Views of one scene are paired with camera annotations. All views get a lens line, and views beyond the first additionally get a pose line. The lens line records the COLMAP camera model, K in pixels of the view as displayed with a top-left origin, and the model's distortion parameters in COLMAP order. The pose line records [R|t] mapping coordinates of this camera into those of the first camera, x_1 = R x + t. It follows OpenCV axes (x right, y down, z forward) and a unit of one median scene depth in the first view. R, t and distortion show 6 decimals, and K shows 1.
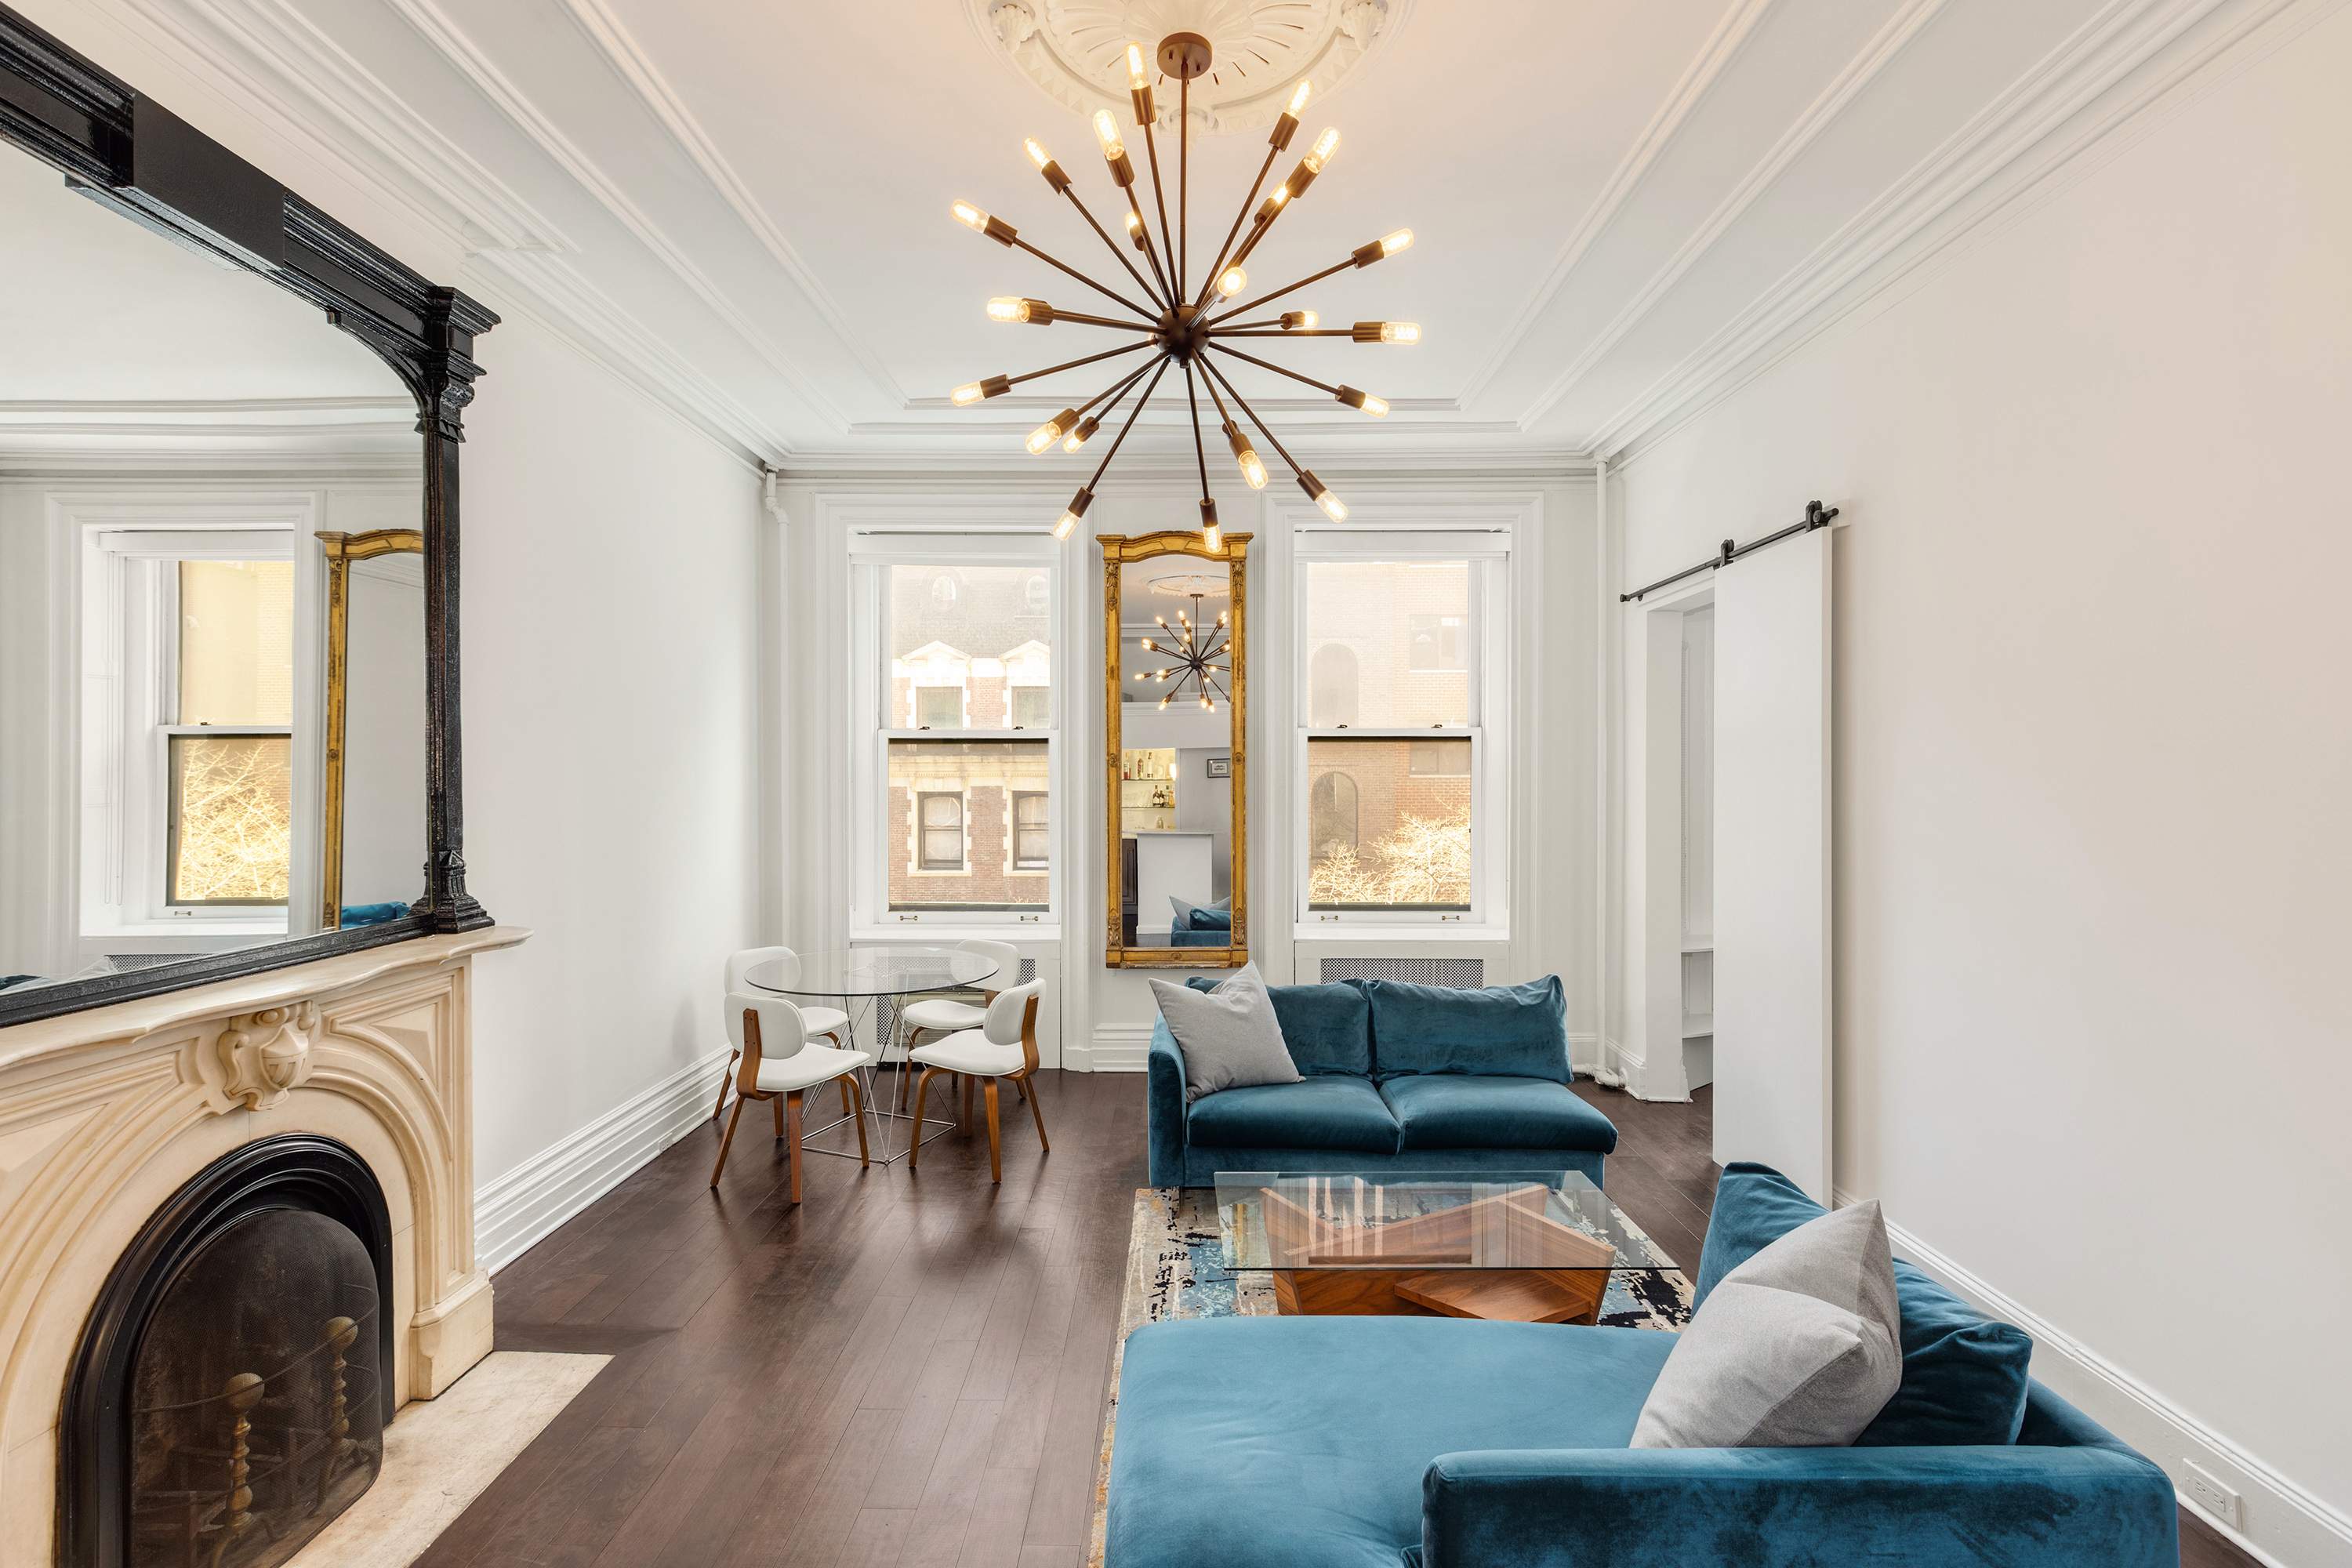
lens RADIAL K [[1072.9, 0, 1173.3], [0, 1072.9, 775.4], [0, 0, 1]] dist [-0.005953, 0.000646]
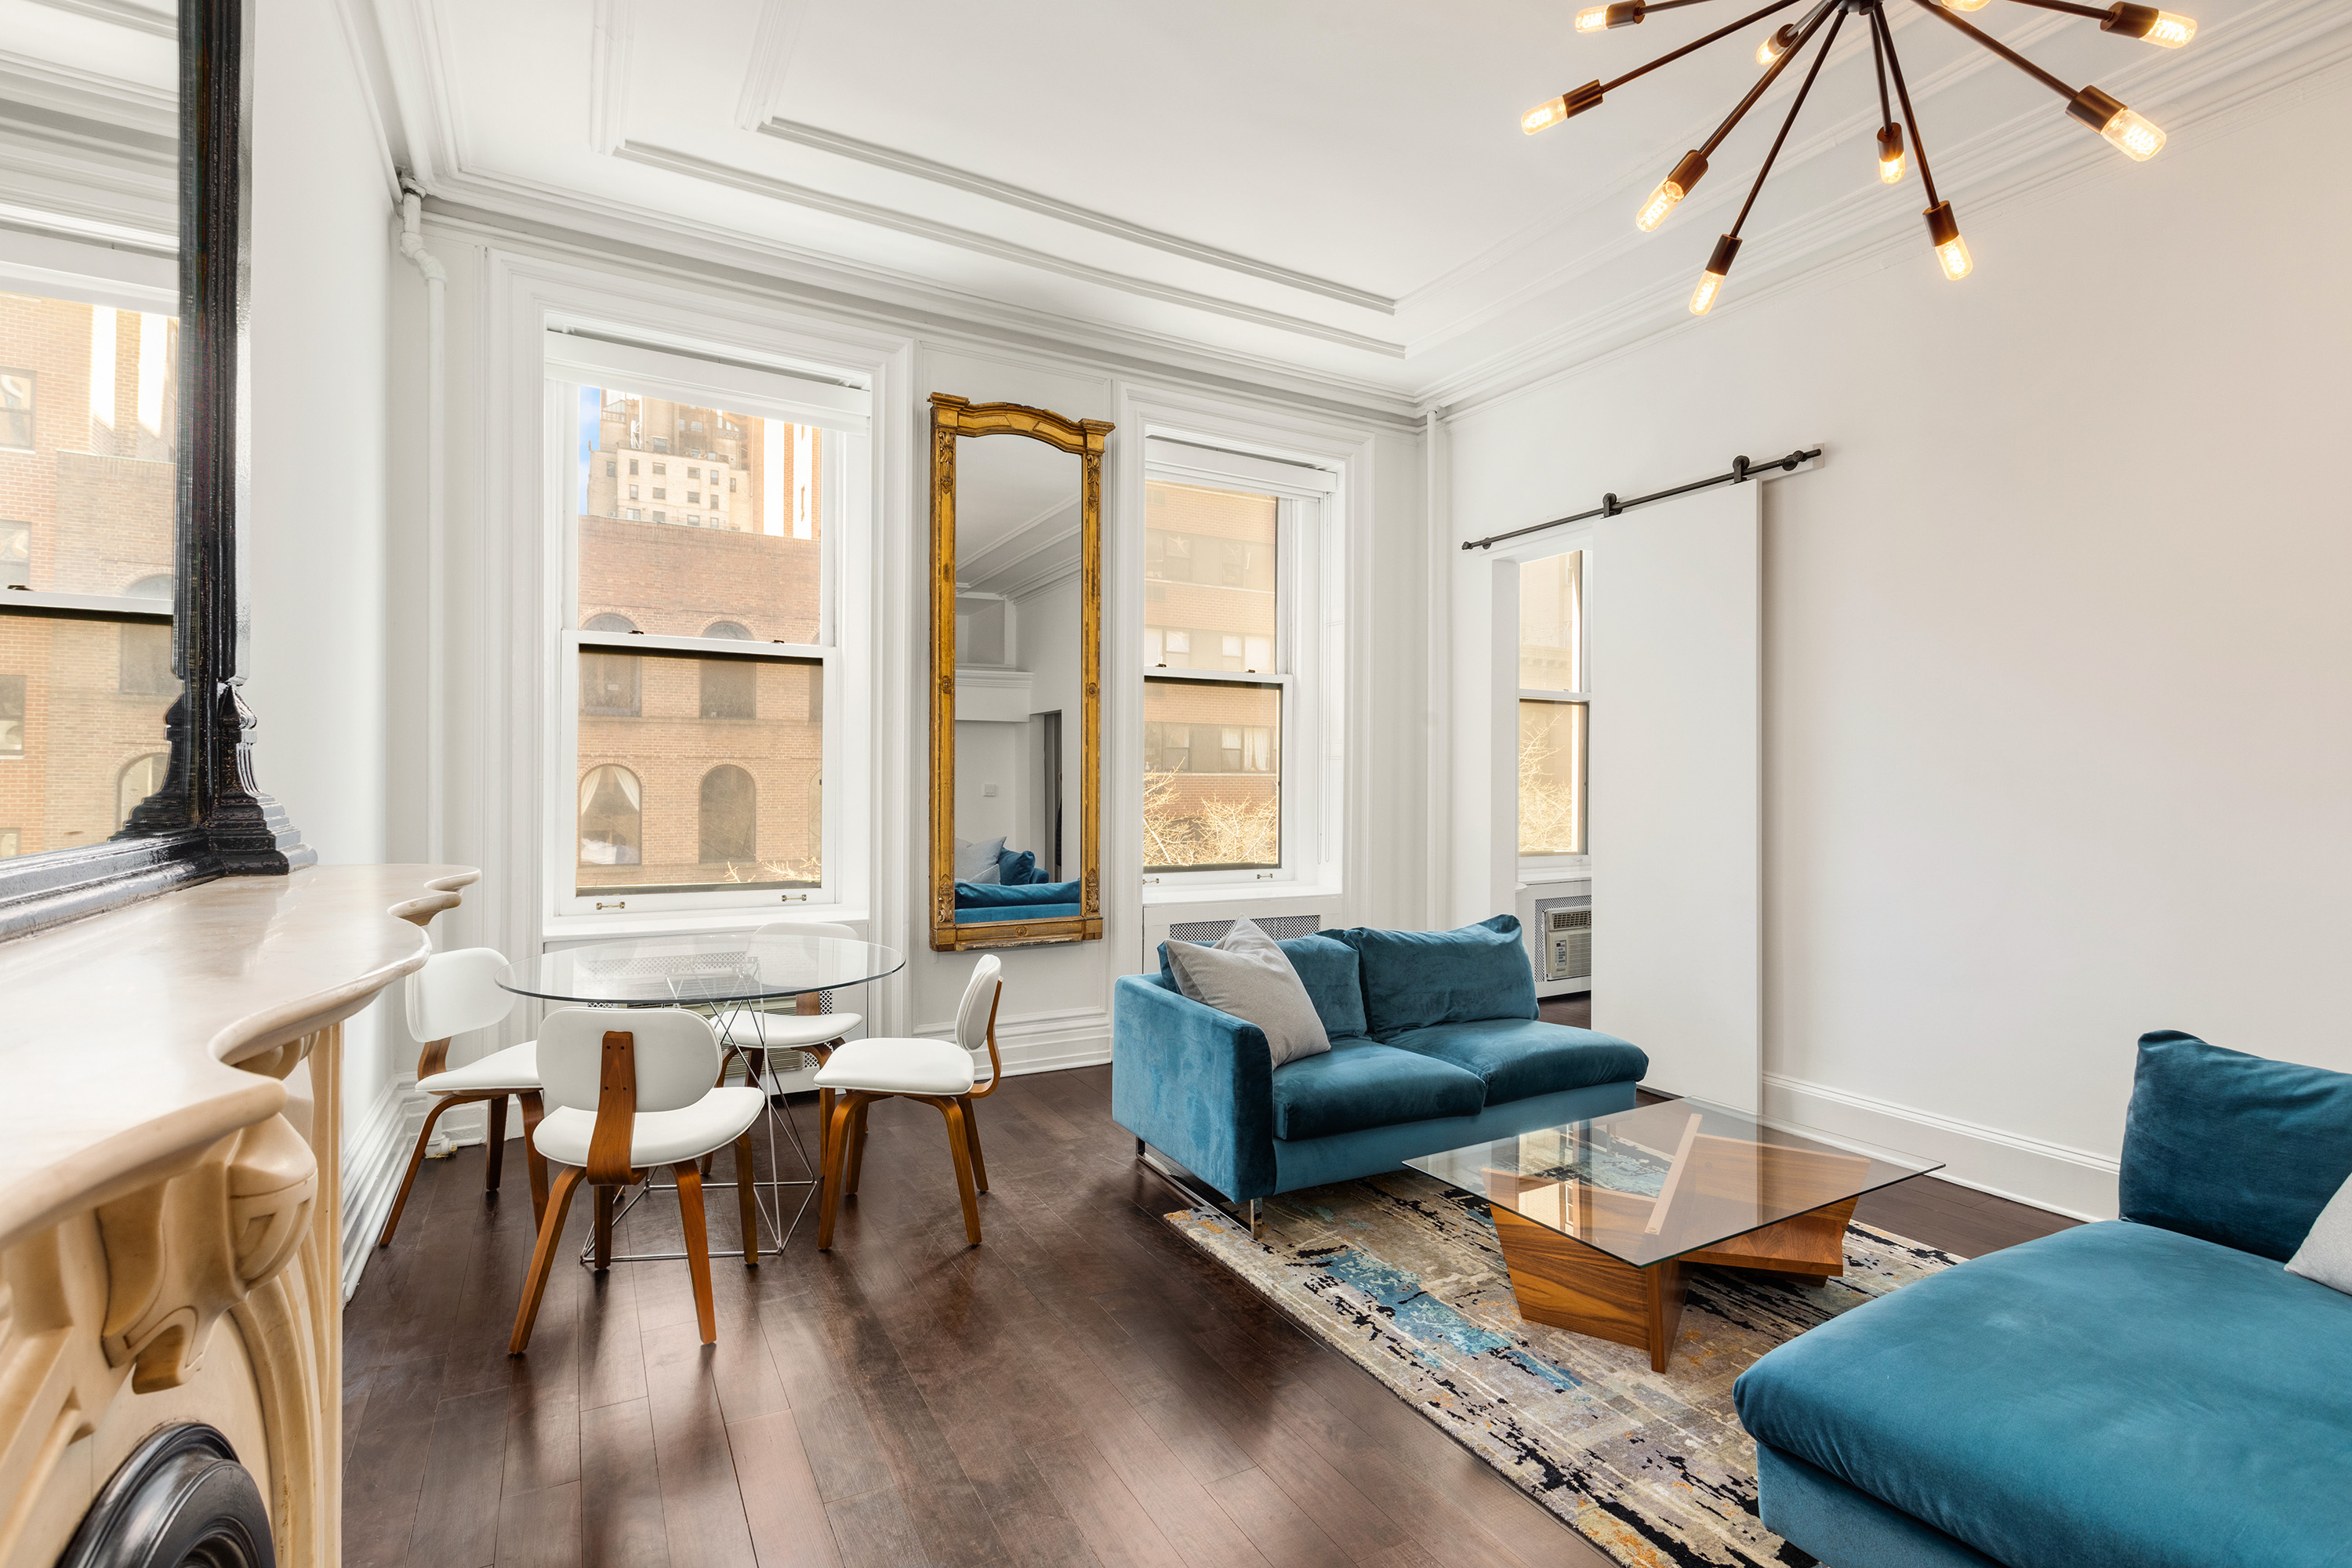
lens RADIAL K [[1072.9, 0, 1176.6], [0, 1072.9, 777.1], [0, 0, 1]] dist [-0.005953, 0.000646]
pose [[0.865215, 0.010160, 0.501297, -0.299642], [-0.007527, 0.999945, -0.007275, 0.057180], [-0.501344, 0.002521, 0.865244, 0.241161]]
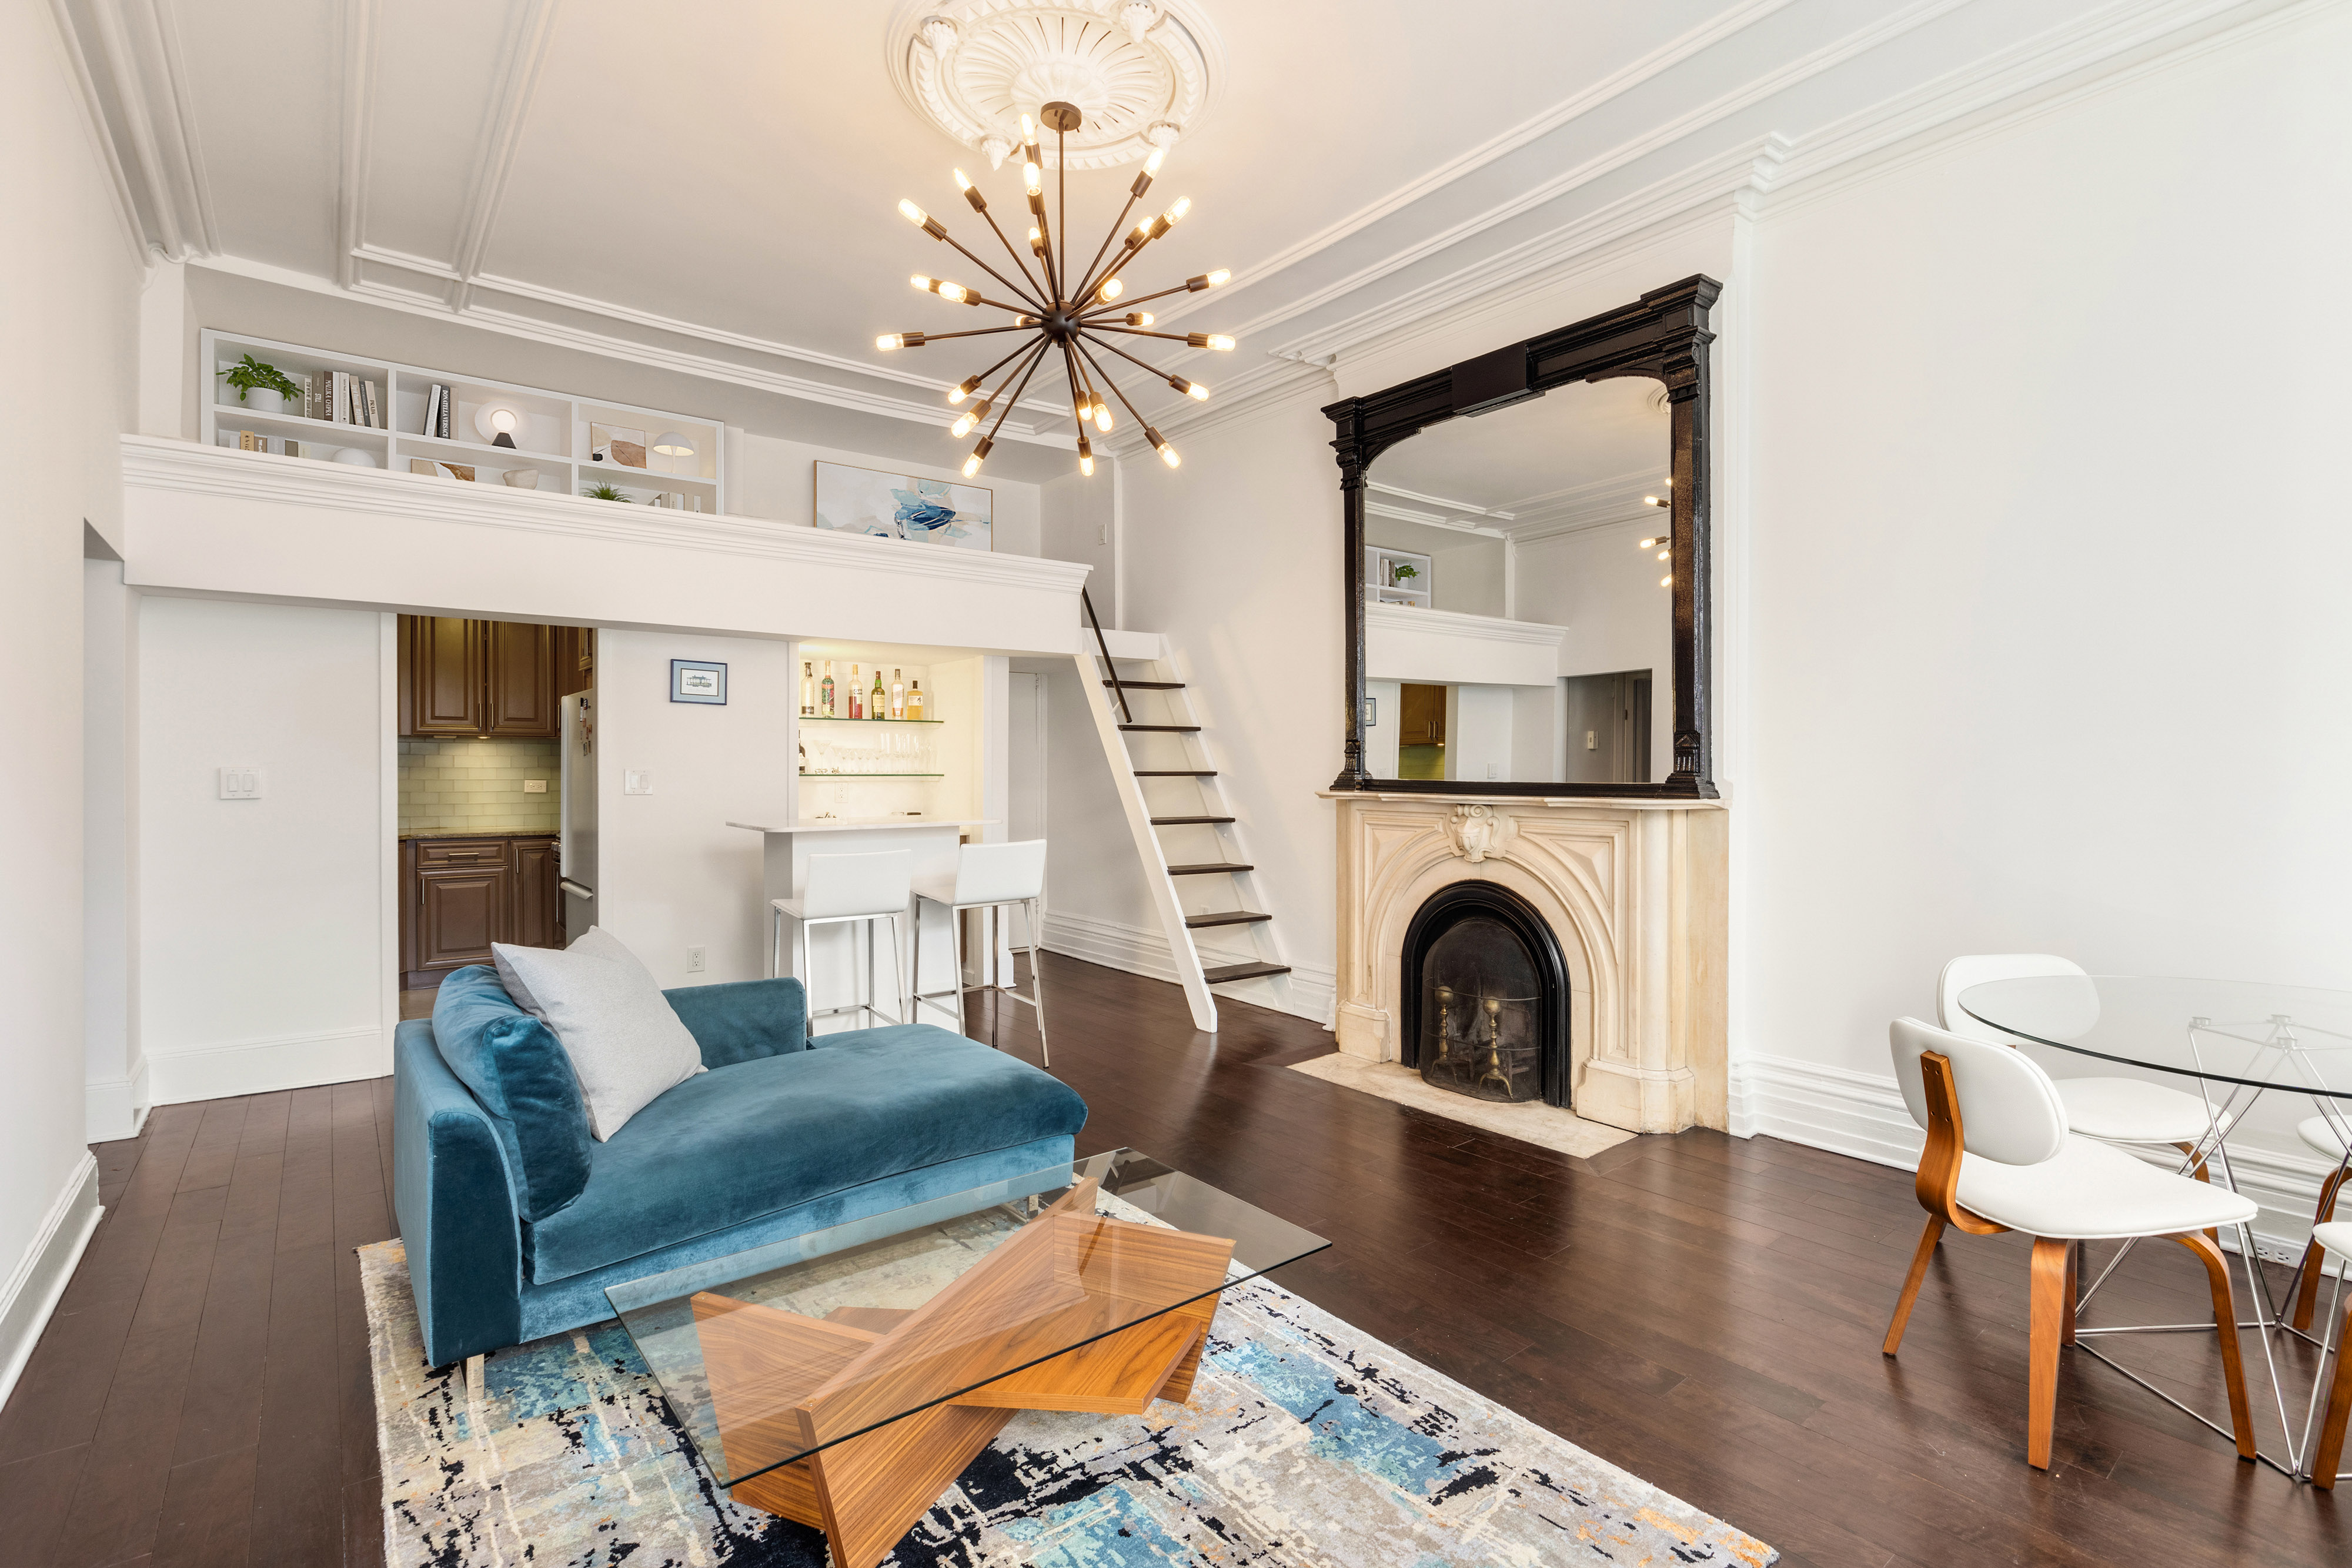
lens RADIAL K [[1085.1, 0, 1179.1], [0, 1085.1, 772.0], [0, 0, 1]] dist [-0.000340, -0.000021]
pose [[-0.773196, 0.007877, -0.634118, 0.301368], [0.004238, 0.999965, 0.007254, 0.055149], [0.634153, 0.002921, -0.773202, 0.855628]]
